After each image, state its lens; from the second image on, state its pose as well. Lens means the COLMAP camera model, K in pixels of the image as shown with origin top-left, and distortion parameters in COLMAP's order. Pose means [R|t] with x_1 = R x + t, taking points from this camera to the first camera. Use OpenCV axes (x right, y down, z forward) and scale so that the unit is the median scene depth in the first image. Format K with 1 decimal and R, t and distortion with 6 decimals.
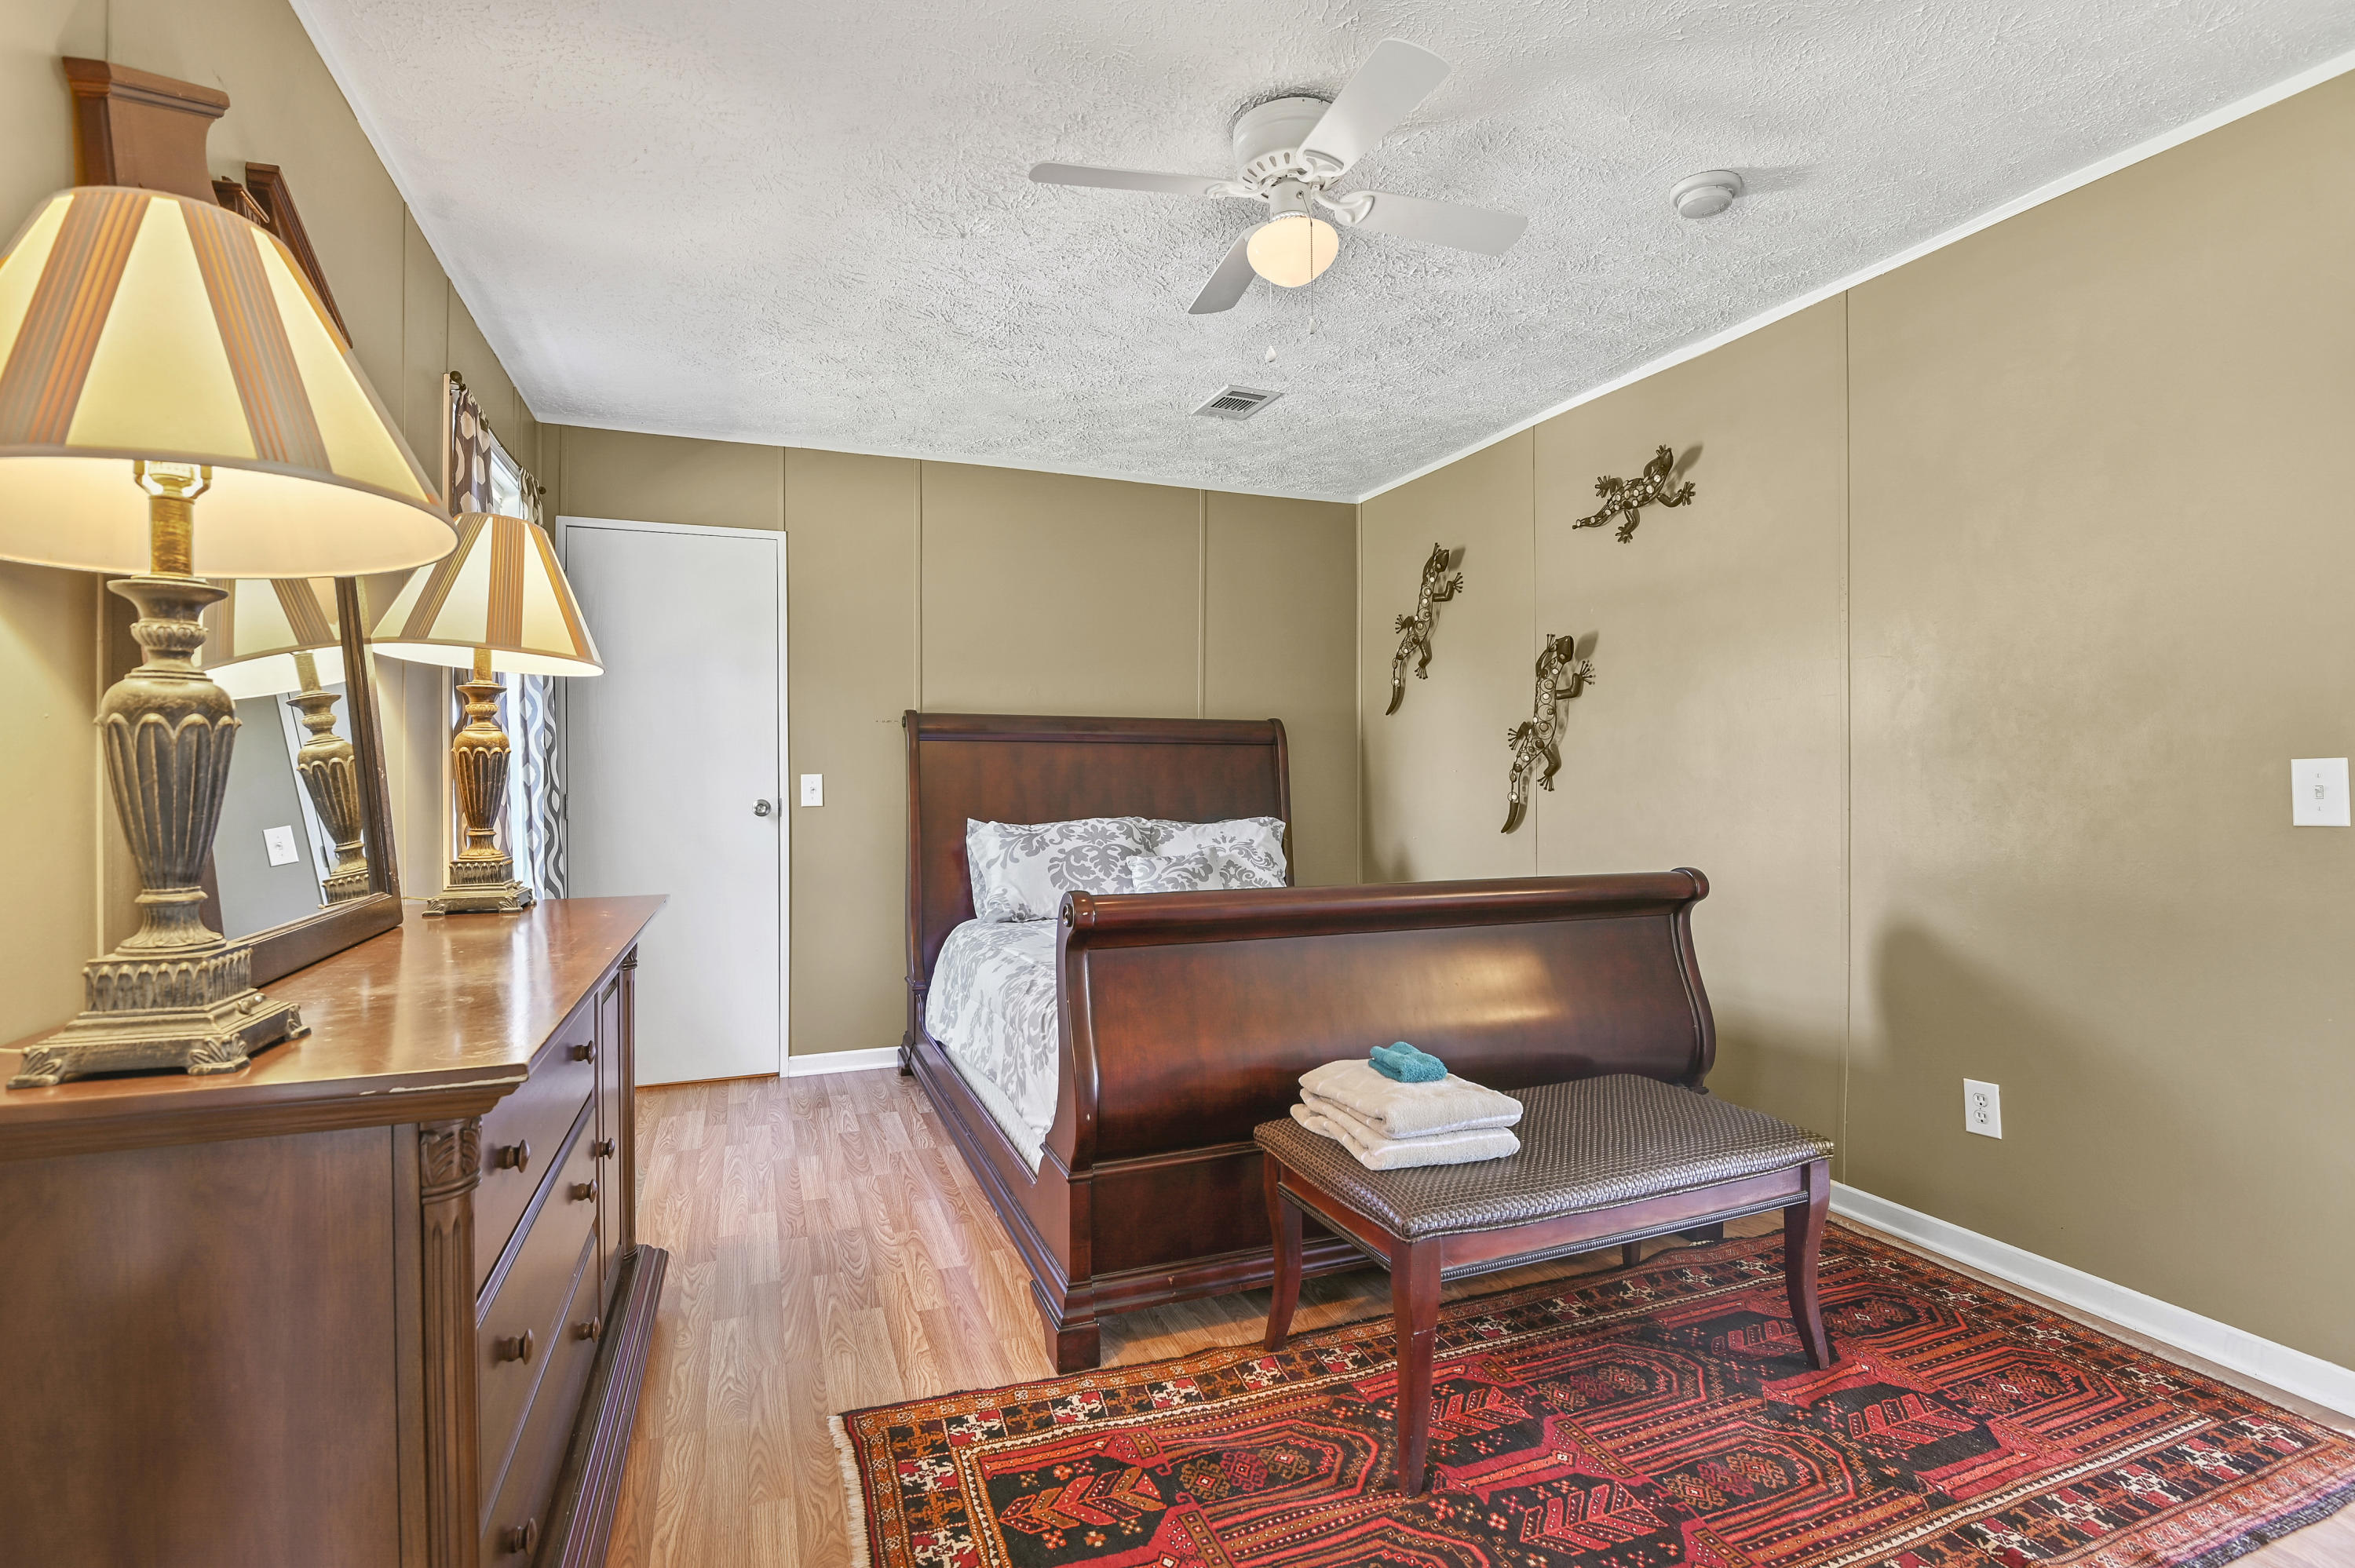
lens RADIAL K [[1100.1, 0, 1180.5], [0, 1100.1, 772.1], [0, 0, 1]] dist [-0.012823, -0.000630]
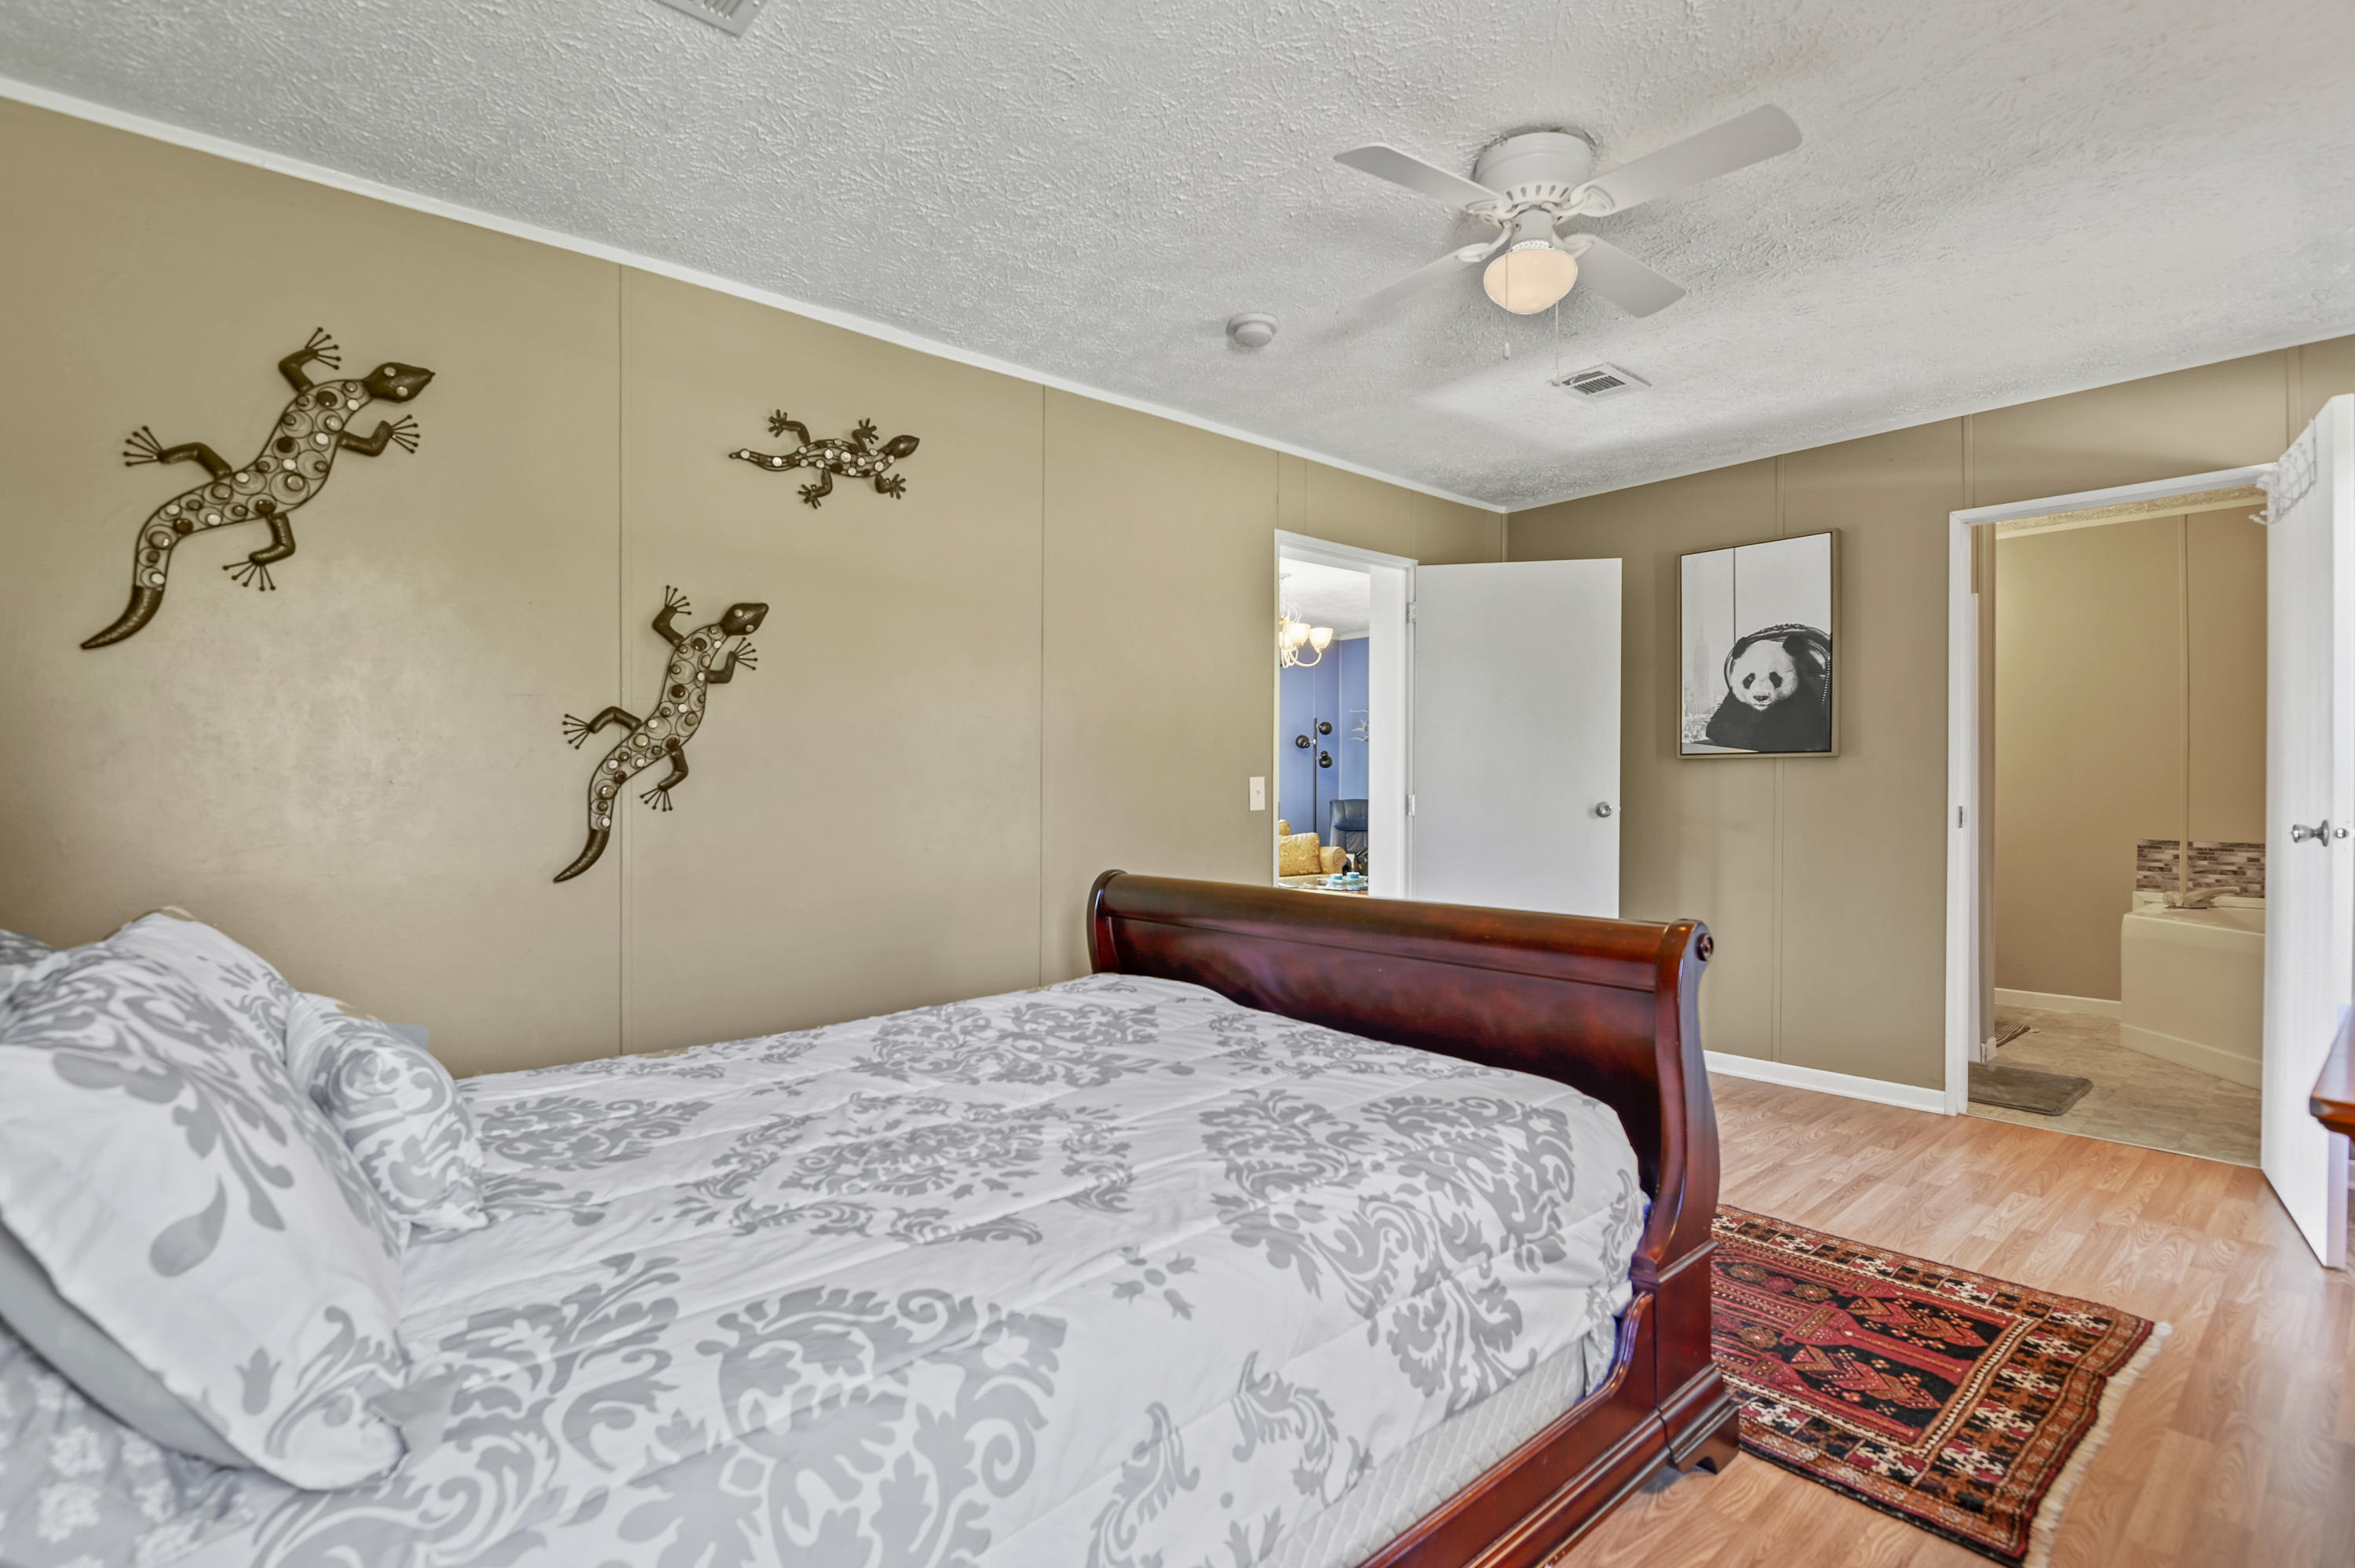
lens RADIAL K [[1105.2, 0, 1182.4], [0, 1105.2, 781.5], [0, 0, 1]] dist [-0.012680, -0.001044]
pose [[-0.337160, 0.004442, 0.941437, -0.468528], [0.001855, 0.999990, -0.004054, 0.002422], [-0.941445, 0.000380, -0.337165, 1.008372]]
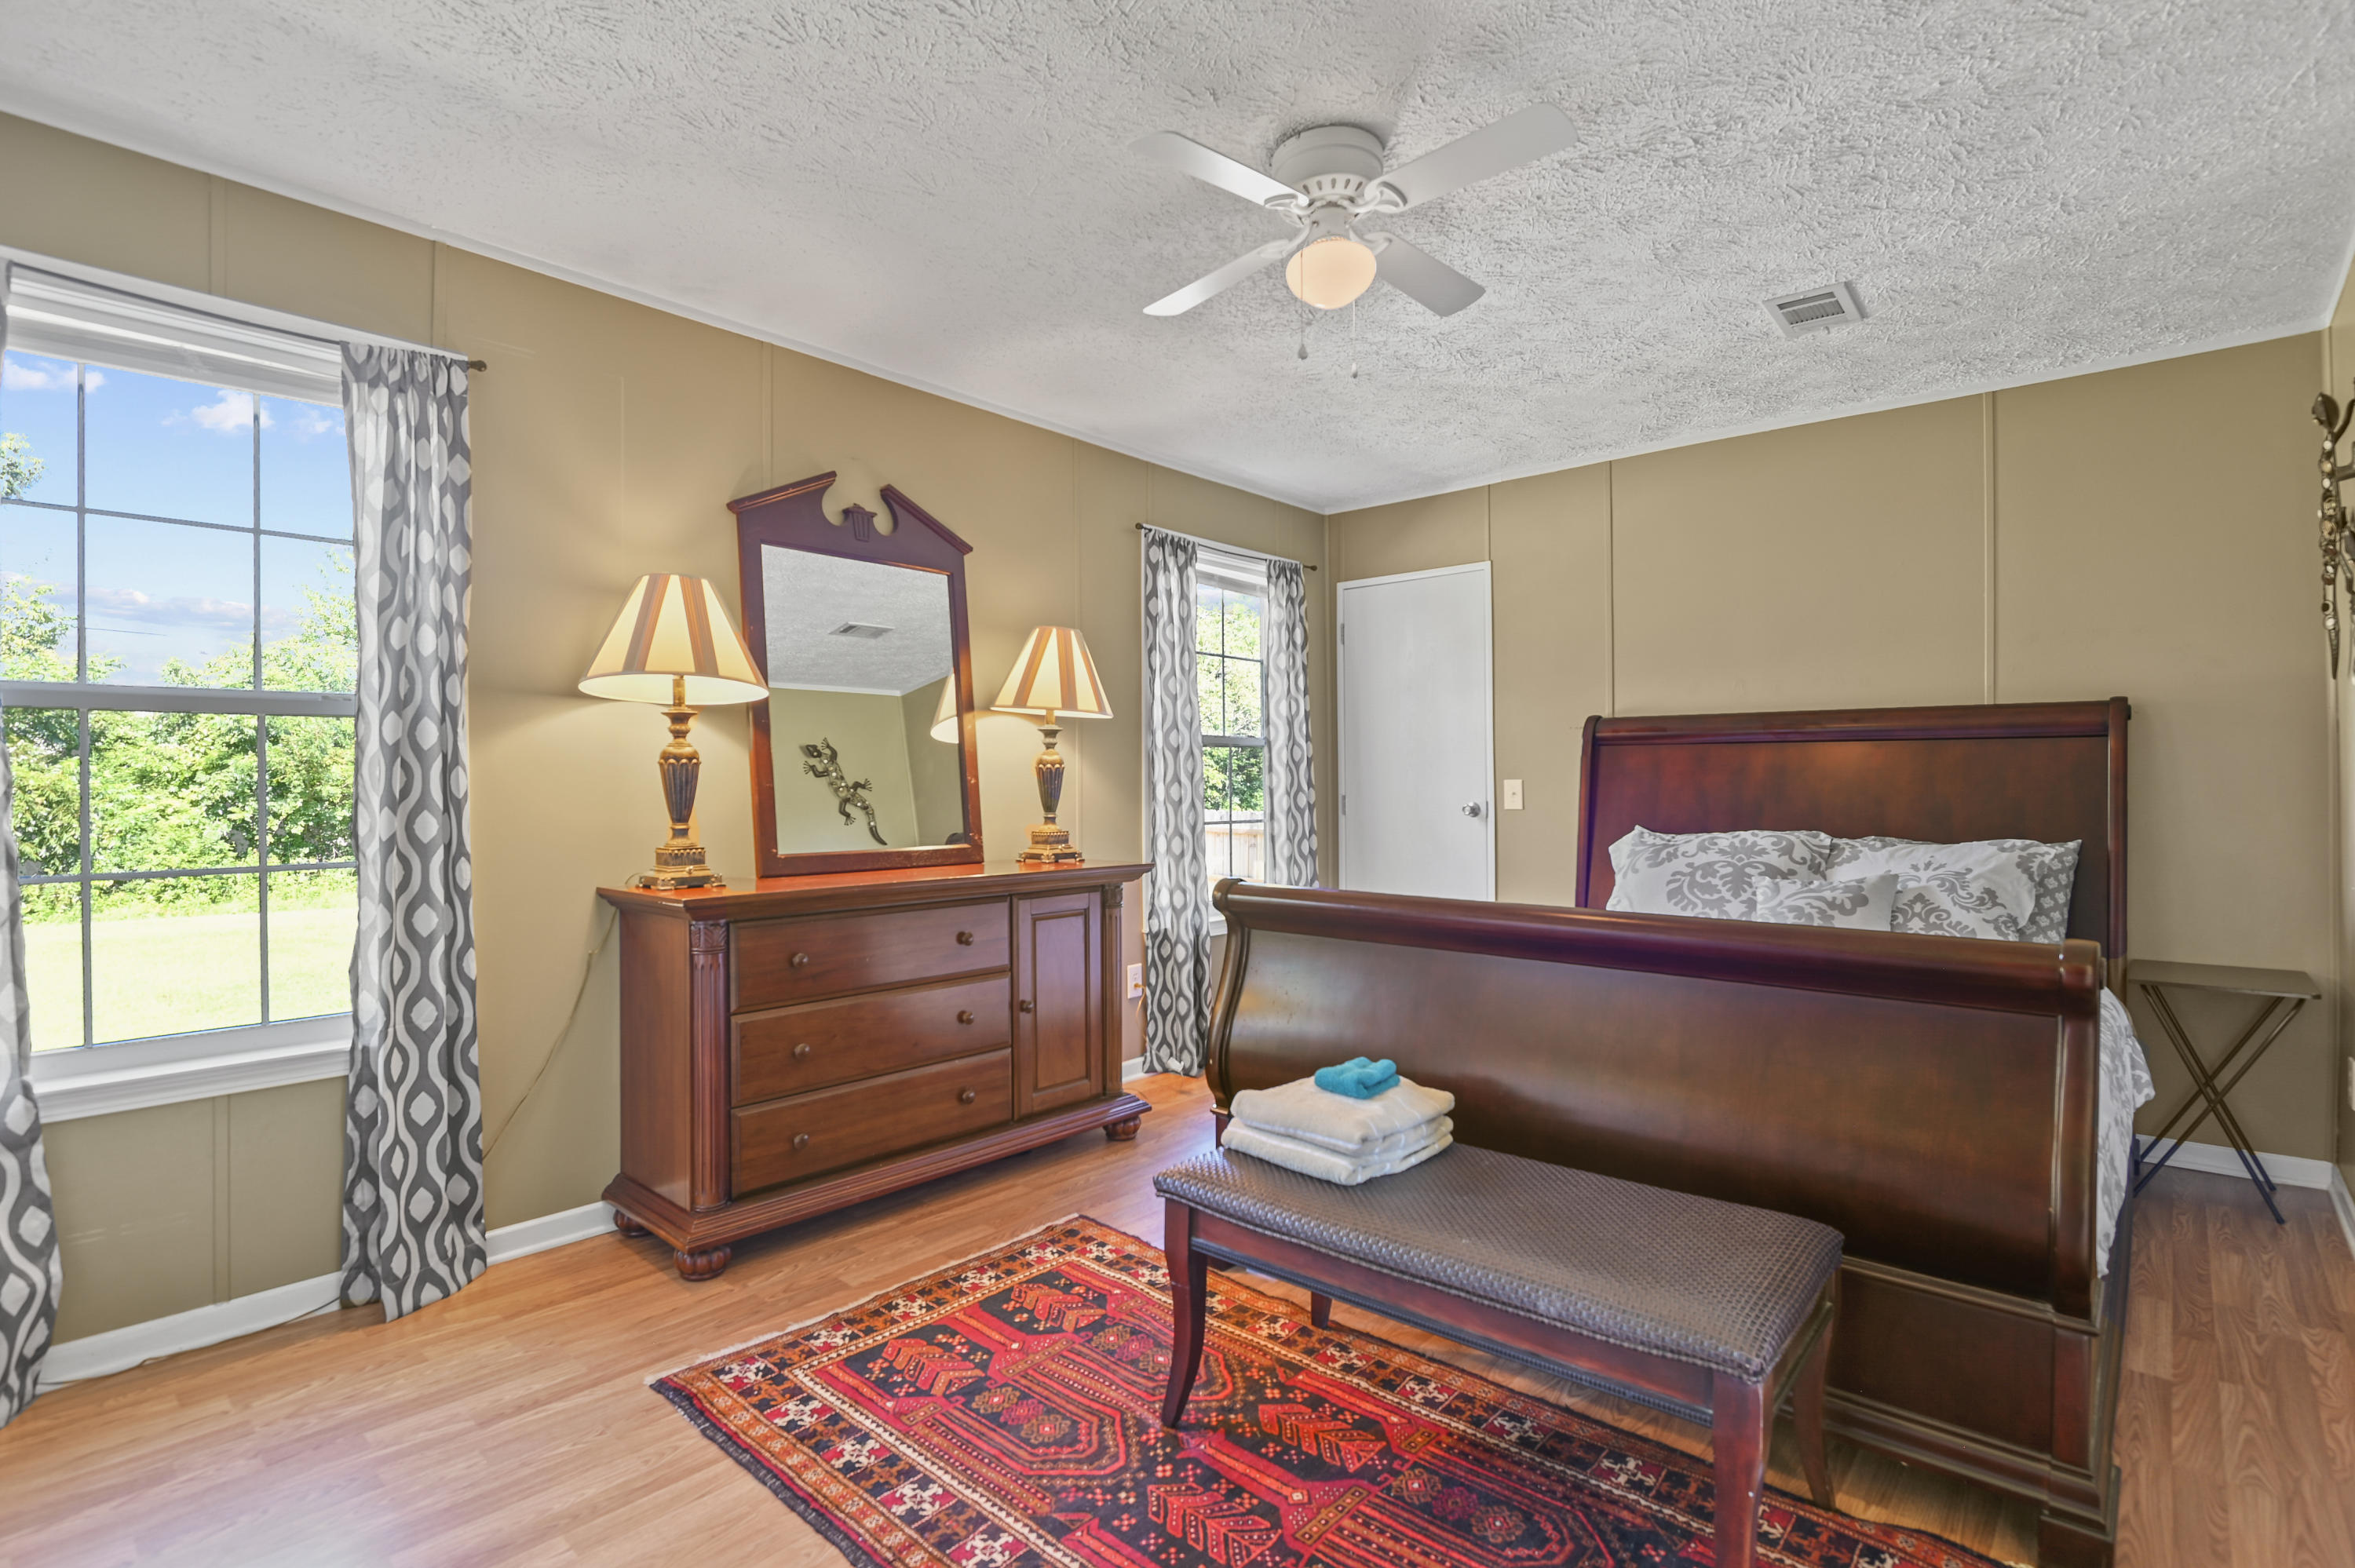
lens RADIAL K [[1127.5, 0, 1177.5], [0, 1127.5, 784.0], [0, 0, 1]] dist [-0.004813, -0.006812]
pose [[0.449670, 0.003136, -0.893189, 0.597383], [0.003002, 0.999983, 0.005022, -0.000481], [0.893190, -0.004939, 0.449653, 0.237210]]
